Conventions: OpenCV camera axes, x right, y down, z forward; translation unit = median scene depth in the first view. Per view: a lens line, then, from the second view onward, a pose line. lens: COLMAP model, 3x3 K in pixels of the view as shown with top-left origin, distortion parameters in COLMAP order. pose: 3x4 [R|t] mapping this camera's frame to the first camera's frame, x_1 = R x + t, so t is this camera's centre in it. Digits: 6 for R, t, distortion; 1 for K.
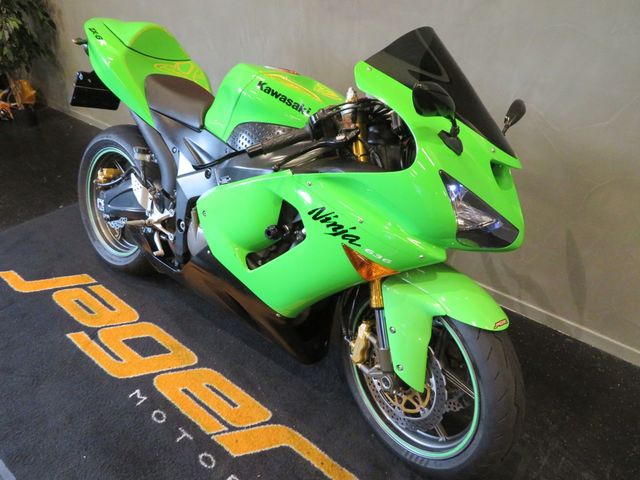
lens RADIAL K [[458.2, 0, 320.0], [0, 458.2, 240.0], [0, 0, 1]] dist [-0.004344, -0.002344]
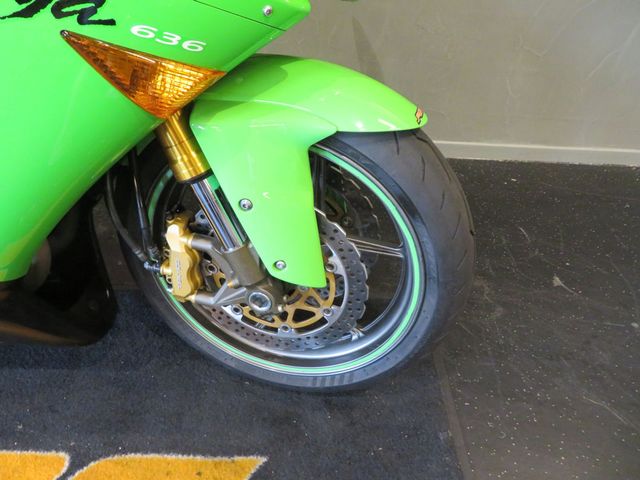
lens RADIAL K [[458.2, 0, 320.0], [0, 458.2, 240.0], [0, 0, 1]] dist [-0.004344, -0.002344]
pose [[0.773139, -0.419451, 0.475727, -0.027165], [0.306832, 0.903825, 0.298252, 0.086458], [-0.555077, -0.084622, 0.827484, 0.433678]]
